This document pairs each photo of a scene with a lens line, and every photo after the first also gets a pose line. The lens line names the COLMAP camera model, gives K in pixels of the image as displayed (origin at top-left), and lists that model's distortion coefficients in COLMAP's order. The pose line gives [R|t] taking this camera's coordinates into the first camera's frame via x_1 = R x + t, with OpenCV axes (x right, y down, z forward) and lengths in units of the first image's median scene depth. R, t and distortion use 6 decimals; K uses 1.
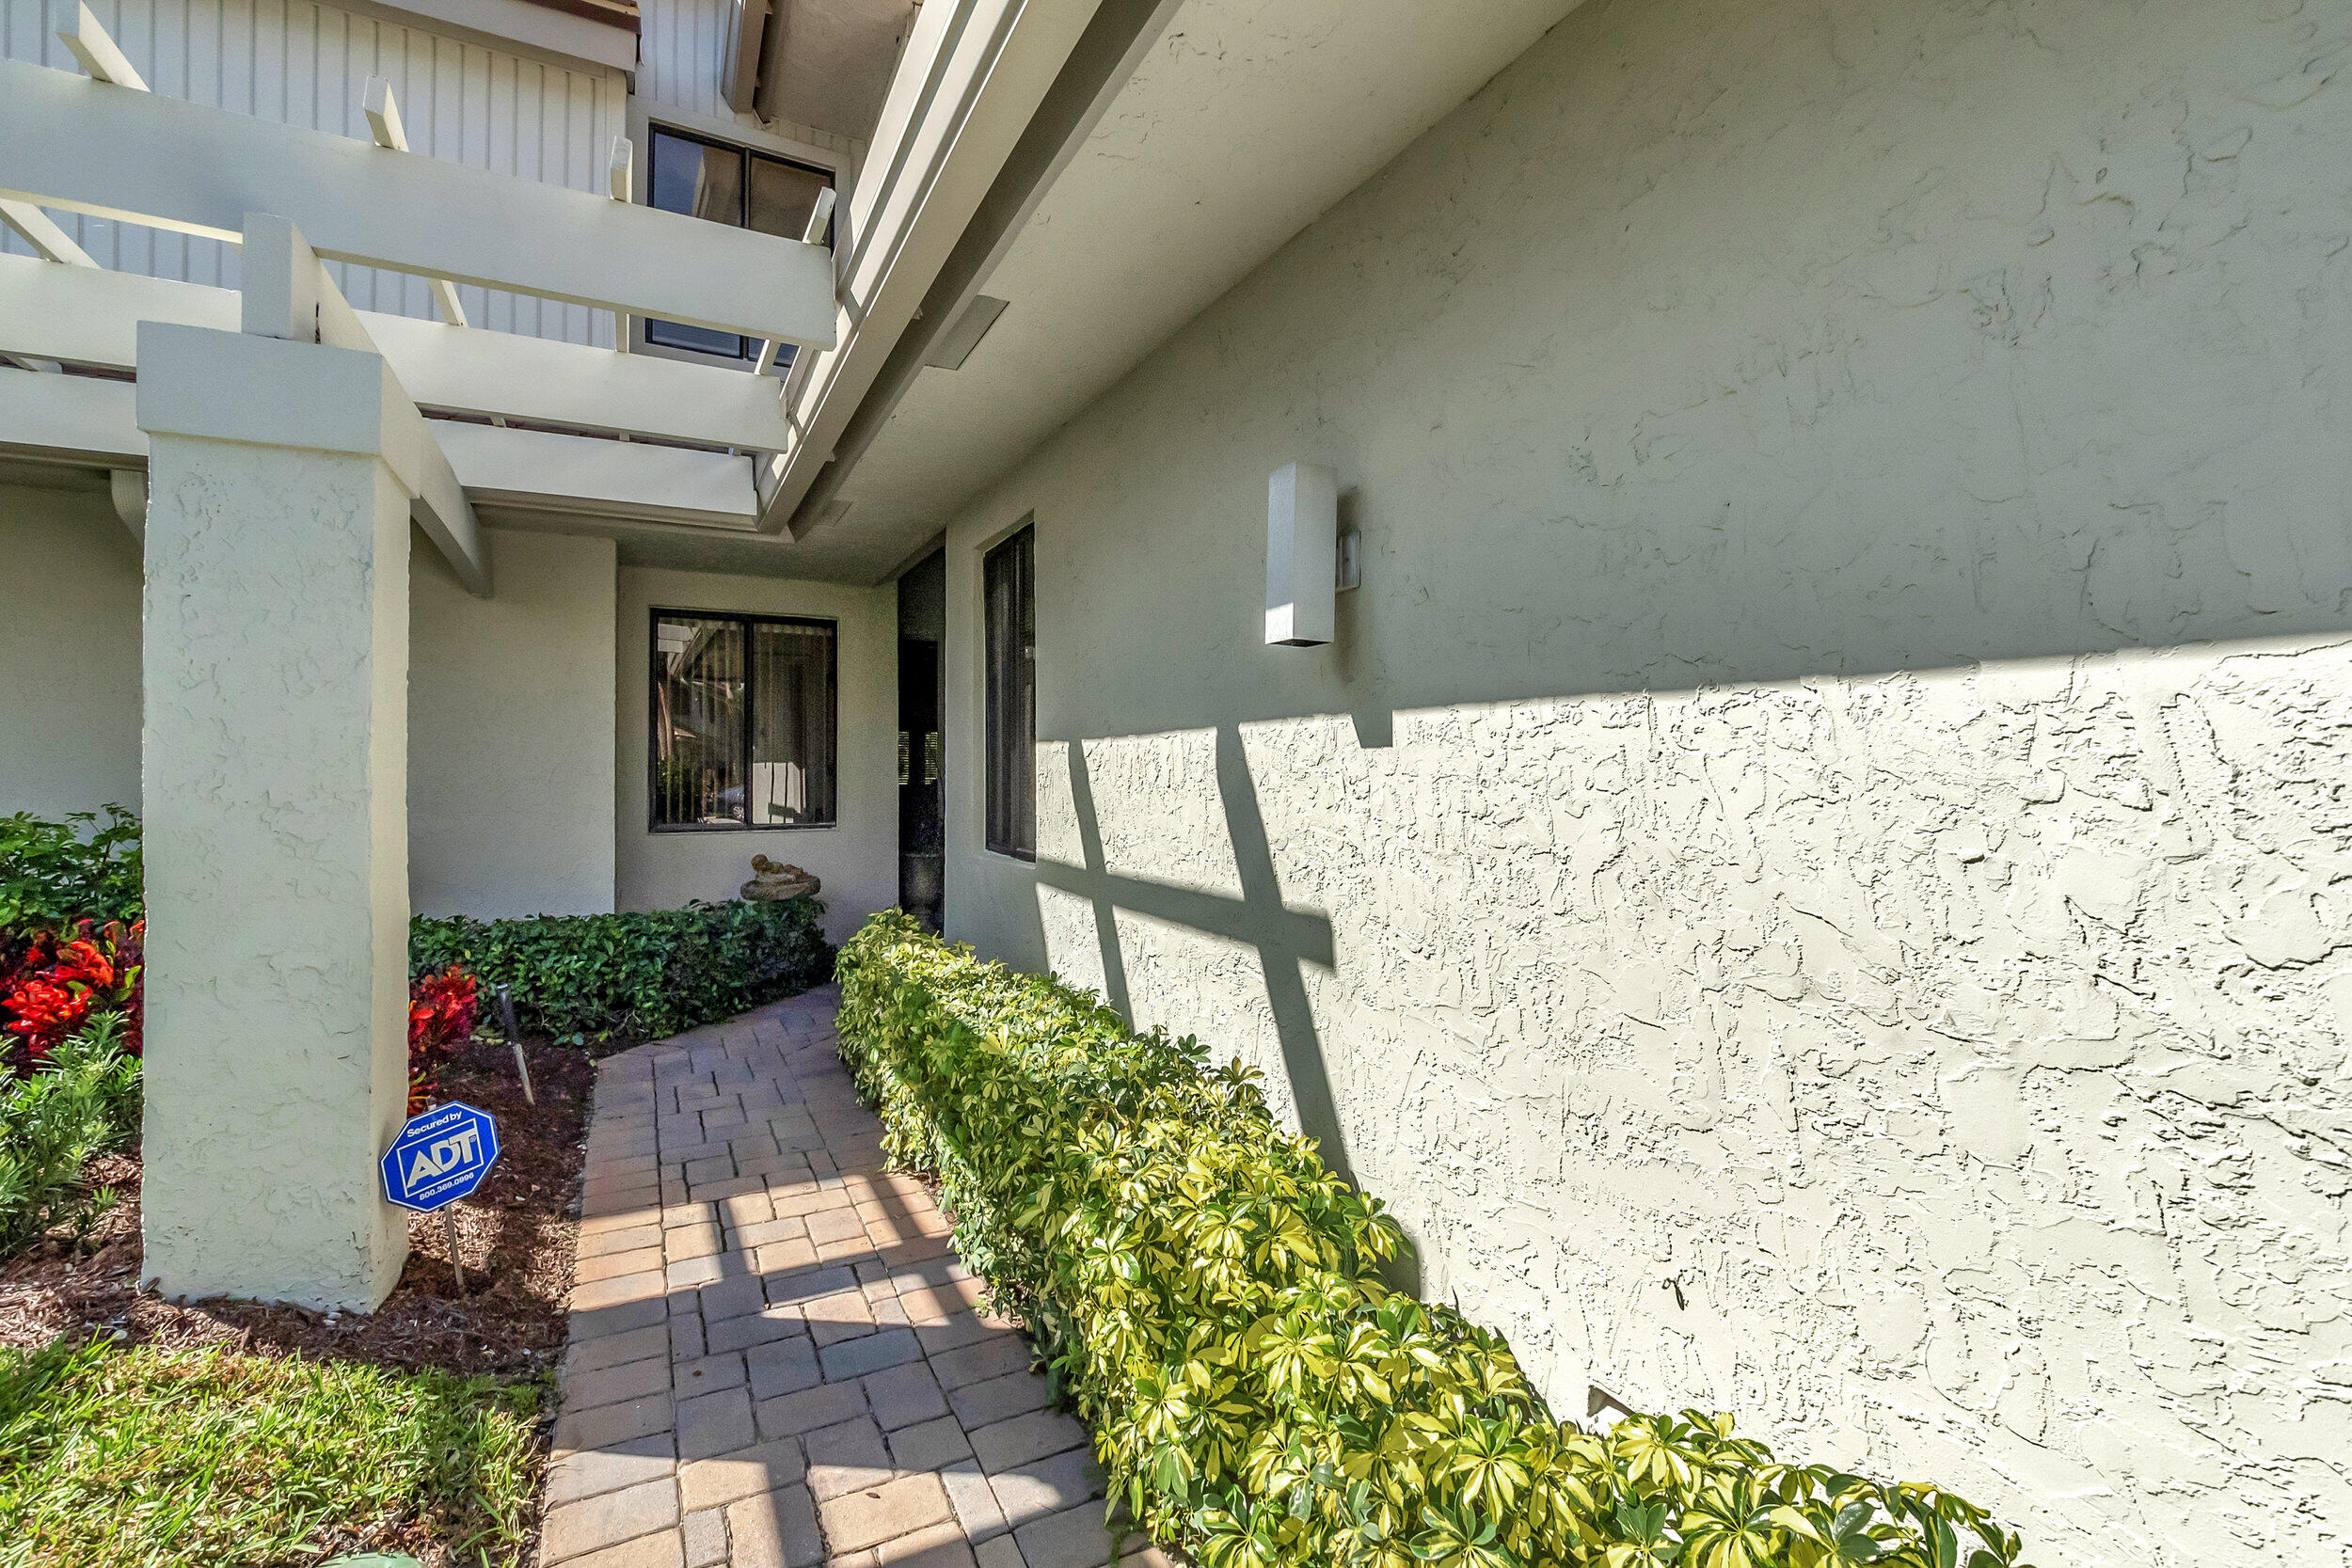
lens RADIAL K [[1039.4, 0, 1176.0], [0, 1039.4, 767.2], [0, 0, 1]] dist [-0.002056, -0.000563]
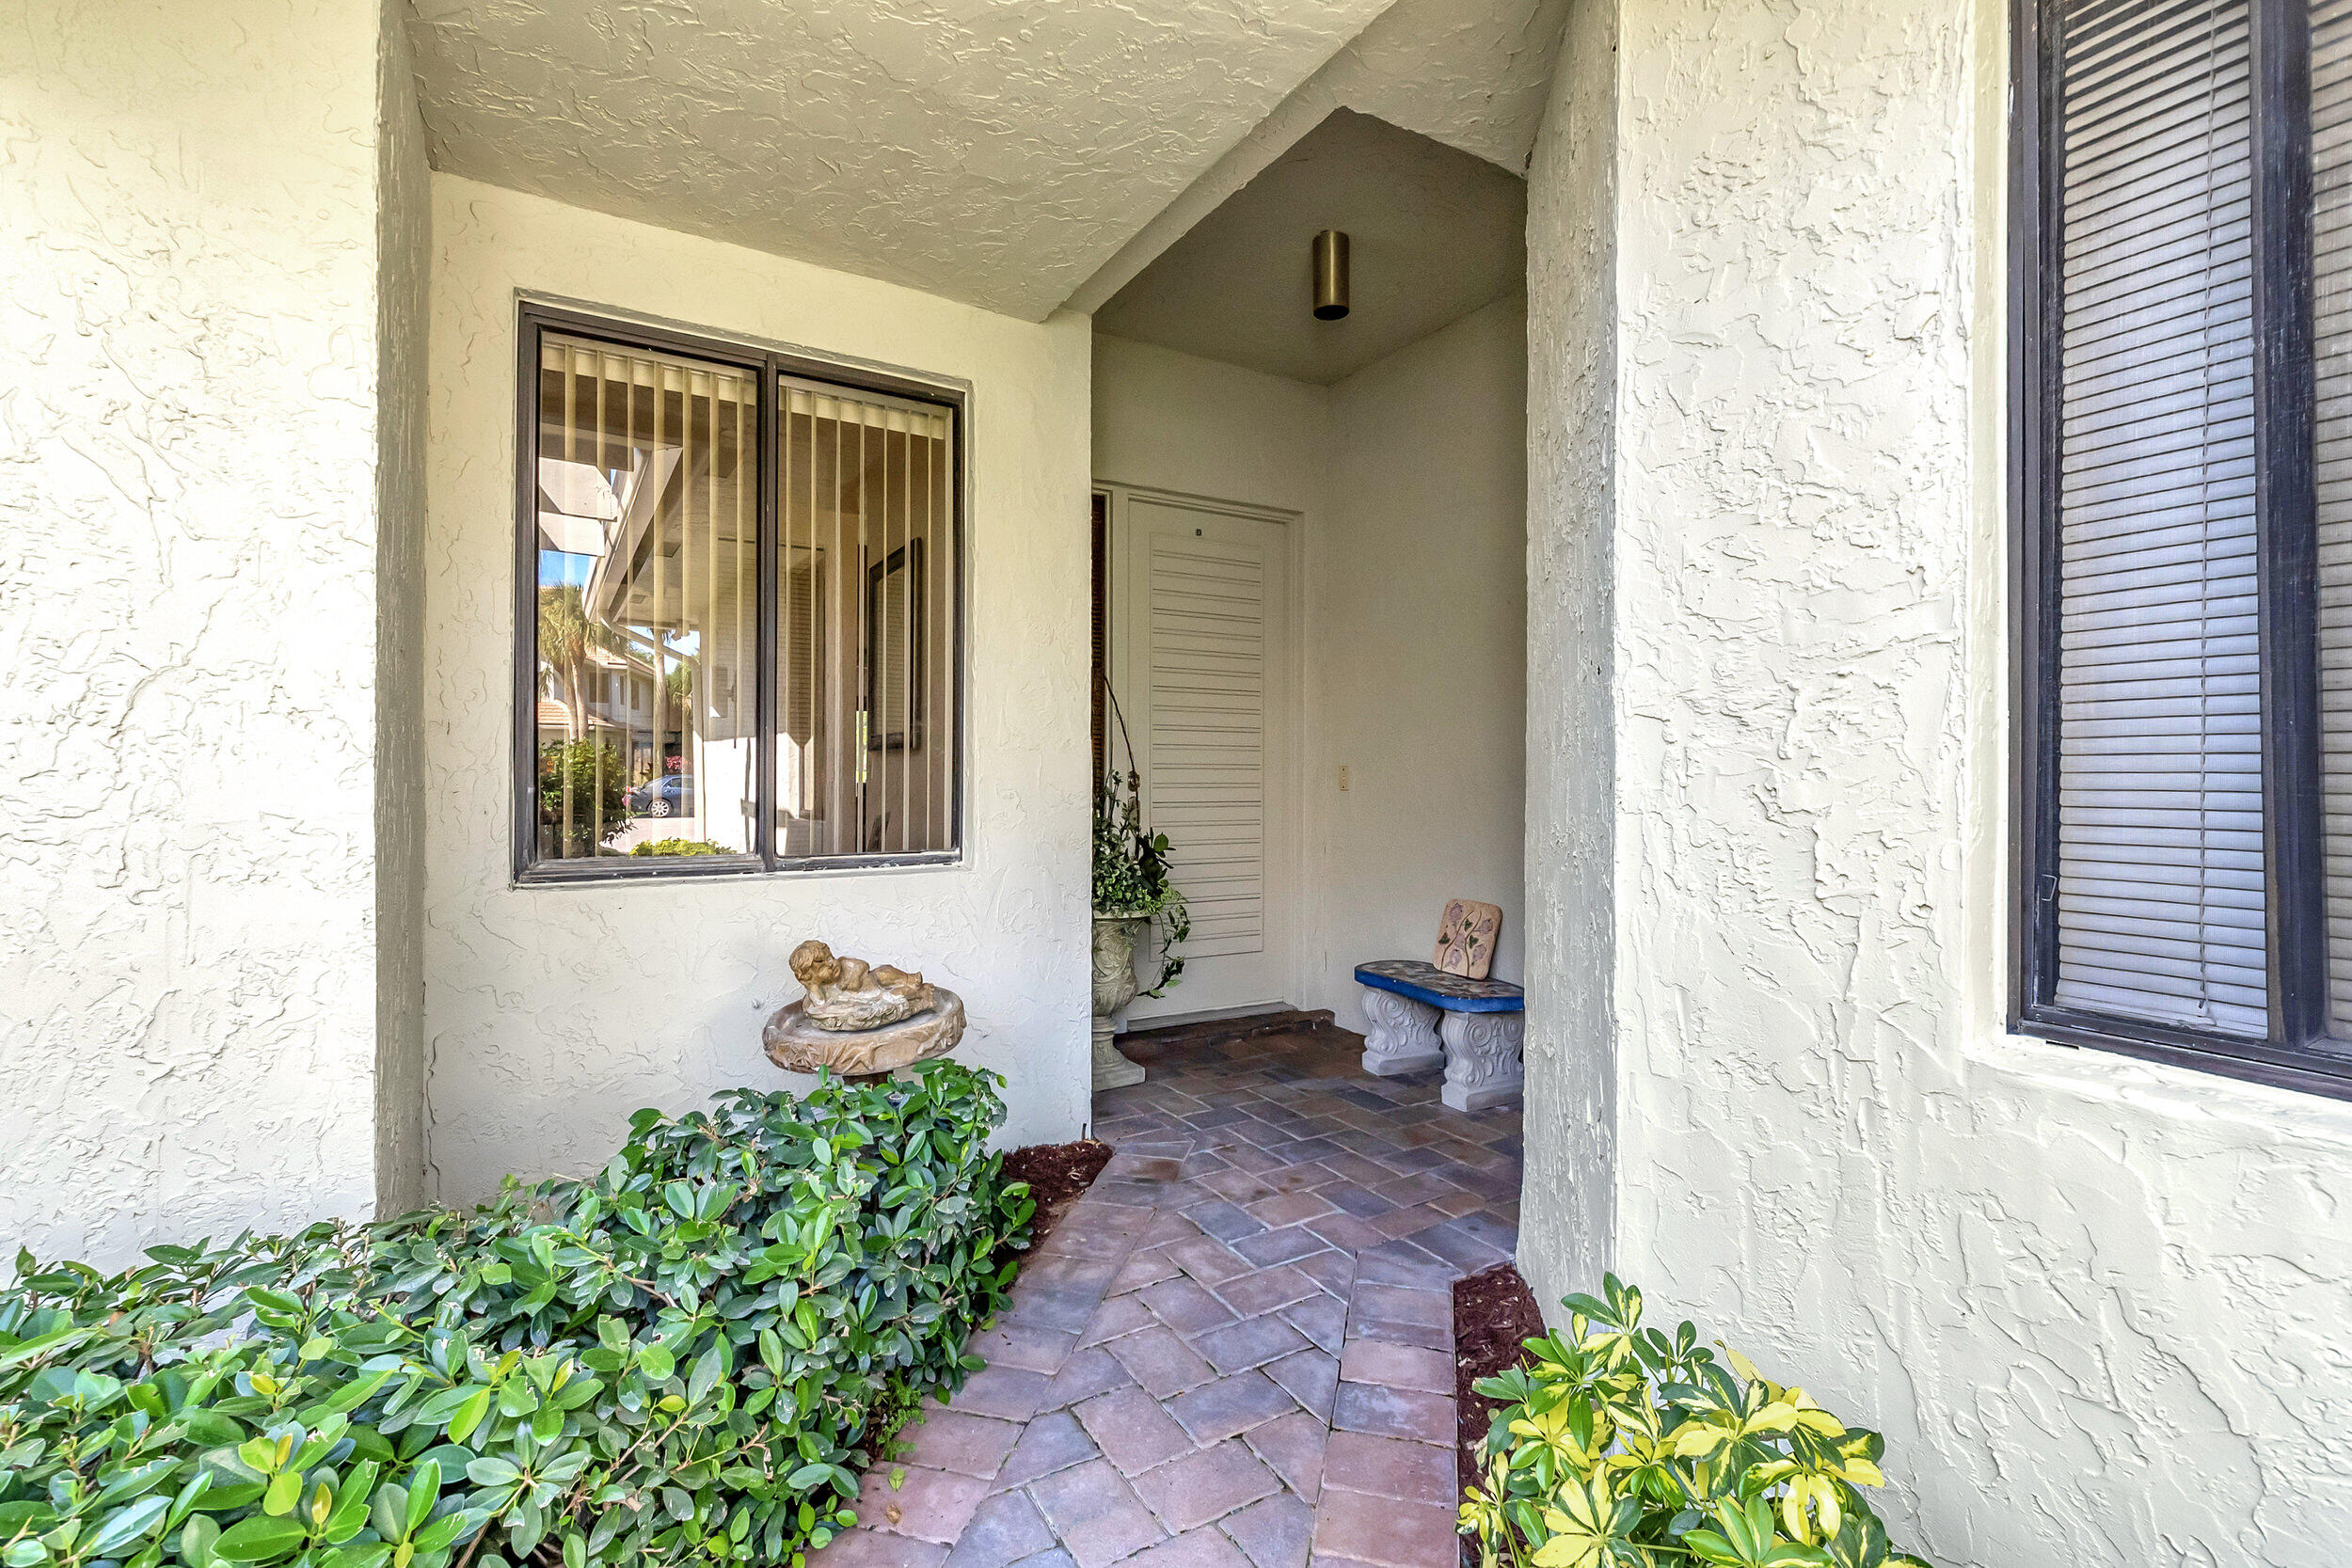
lens RADIAL K [[1047.3, 0, 1162.4], [0, 1047.3, 755.4], [0, 0, 1]] dist [-0.003282, 0.000502]
pose [[0.998710, 0.000727, 0.050763, -0.289194], [-0.000032, 0.999906, -0.013693, 0.021441], [-0.050769, 0.013674, 0.998617, 0.604437]]
